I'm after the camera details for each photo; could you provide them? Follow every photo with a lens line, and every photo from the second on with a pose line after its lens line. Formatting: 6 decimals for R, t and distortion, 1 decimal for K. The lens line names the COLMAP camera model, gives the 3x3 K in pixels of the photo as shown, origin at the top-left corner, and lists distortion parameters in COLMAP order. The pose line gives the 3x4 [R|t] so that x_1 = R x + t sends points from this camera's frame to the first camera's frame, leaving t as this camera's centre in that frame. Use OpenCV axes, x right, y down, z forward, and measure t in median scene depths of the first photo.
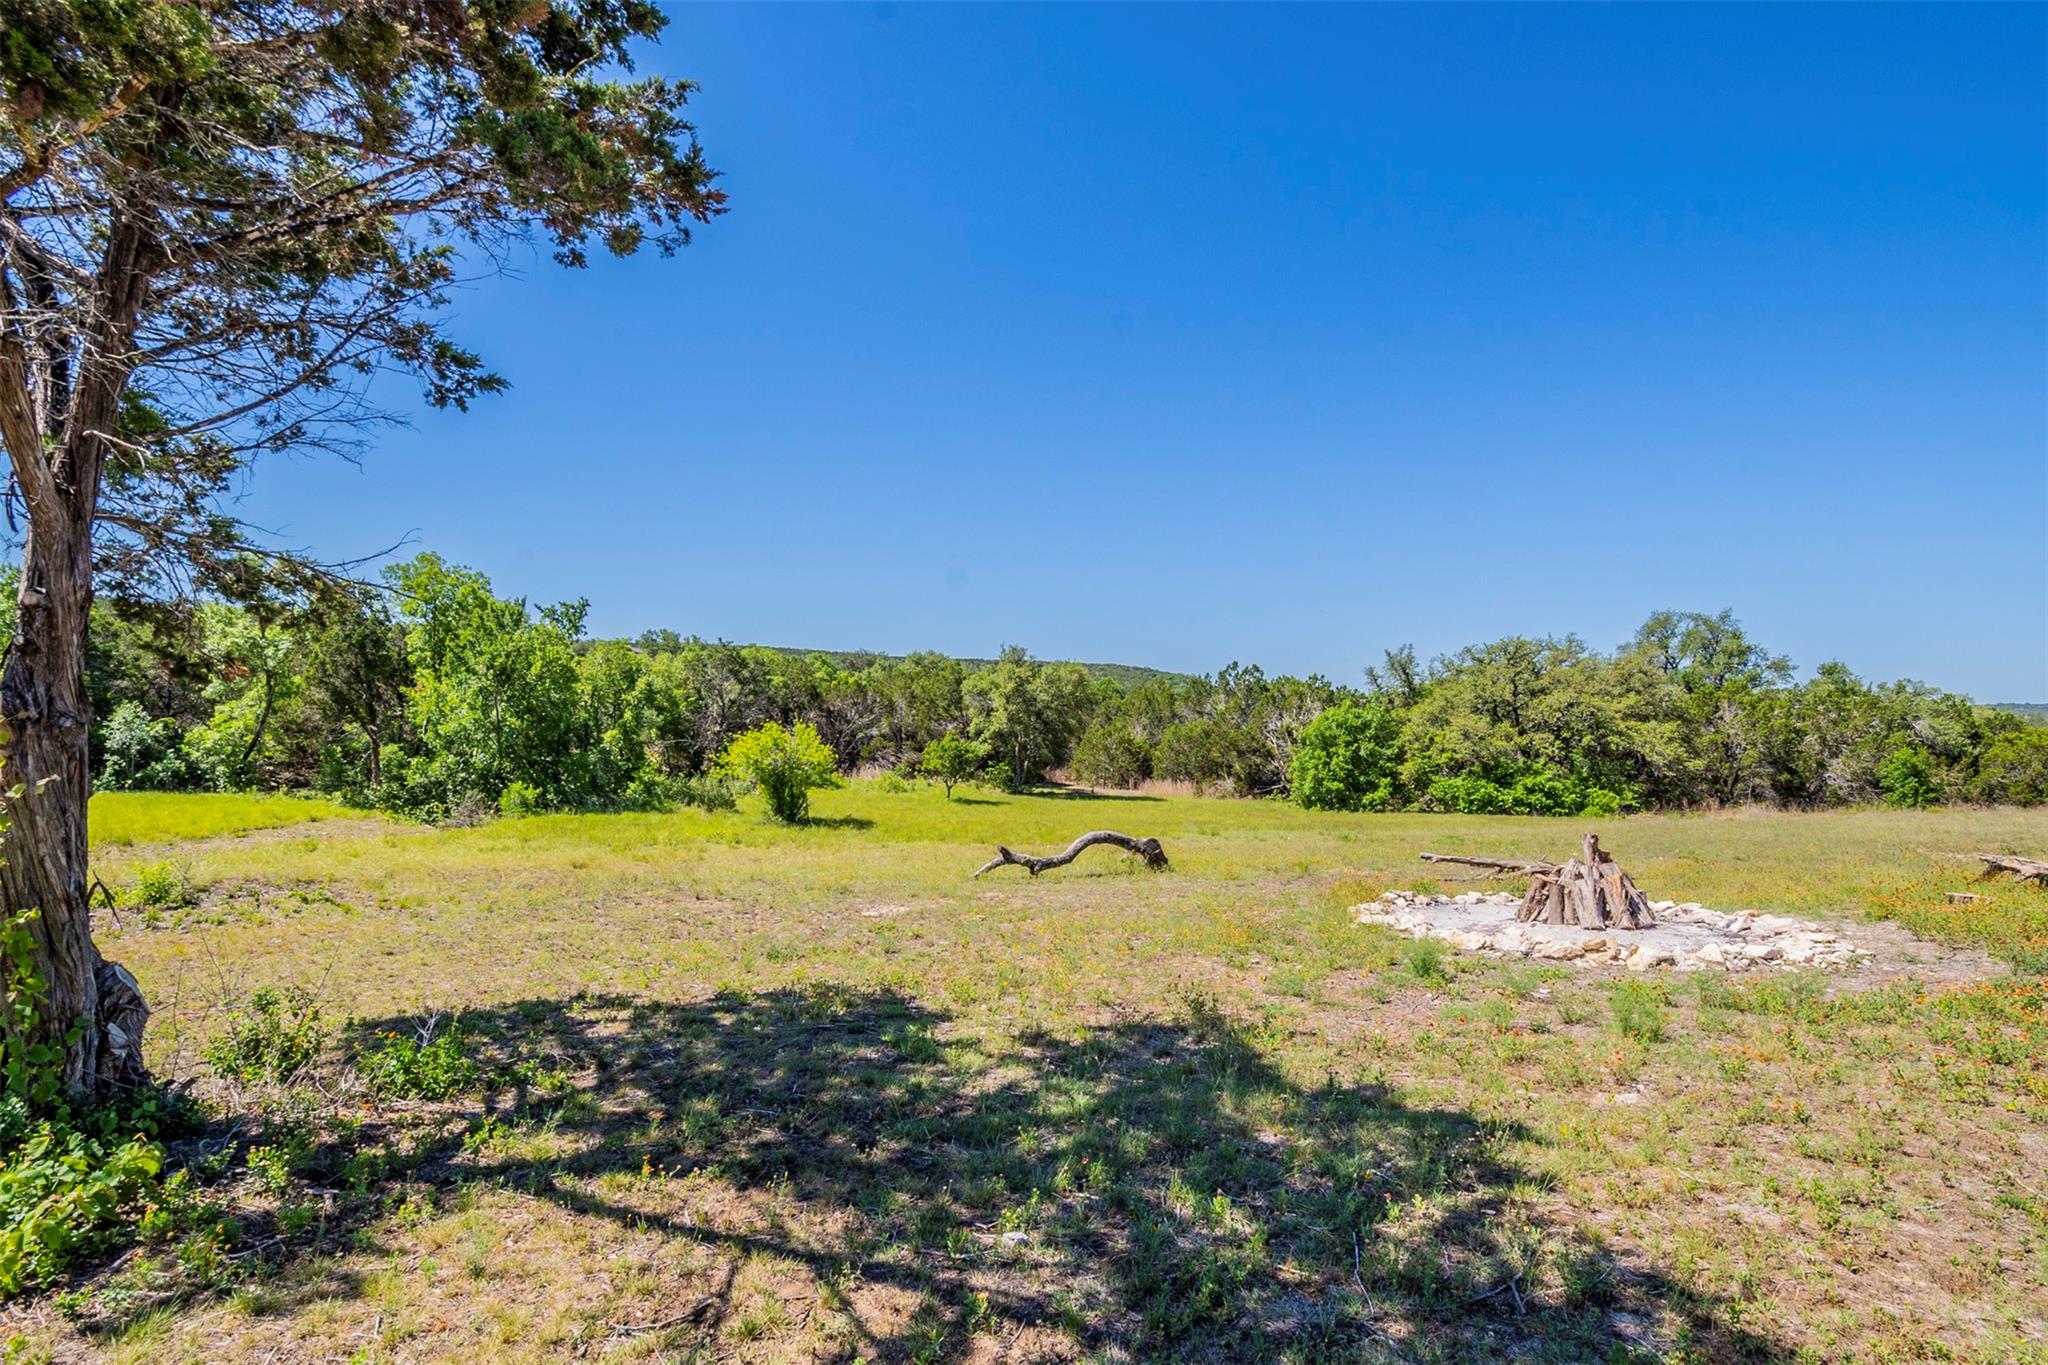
lens RADIAL K [[917.0, 0, 1013.5], [0, 917.0, 705.0], [0, 0, 1]] dist [-0.026623, 0.000665]
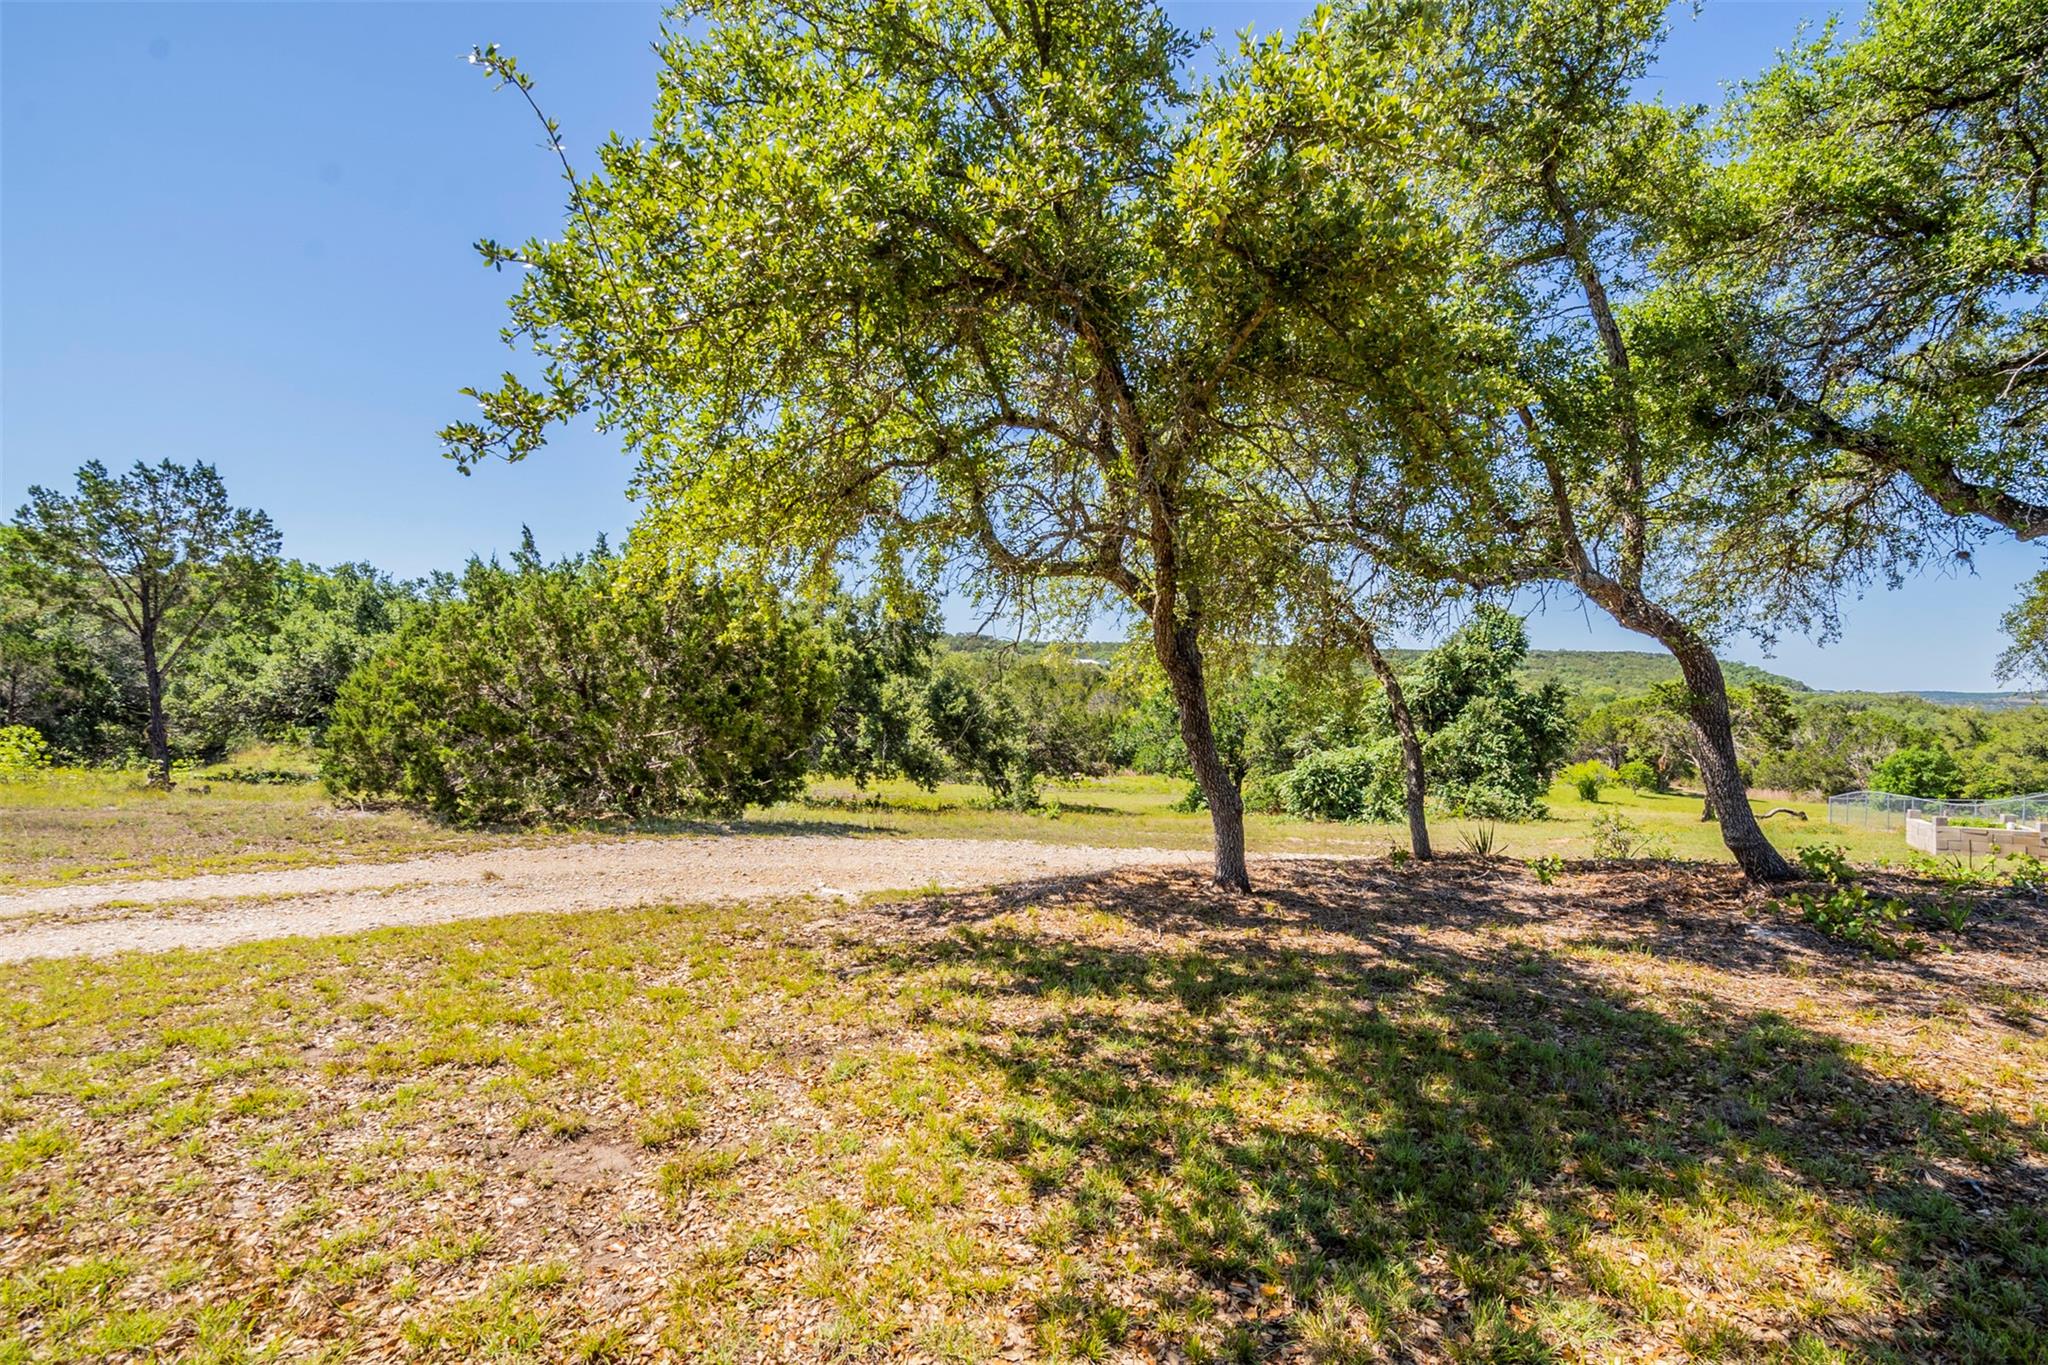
lens RADIAL K [[917.0, 0, 1013.5], [0, 917.0, 705.0], [0, 0, 1]] dist [-0.026623, 0.000665]
pose [[0.887282, 0.005590, -0.461194, -0.273470], [0.001034, 0.999900, 0.014110, -0.086558], [0.461227, -0.012996, 0.887187, -0.969917]]
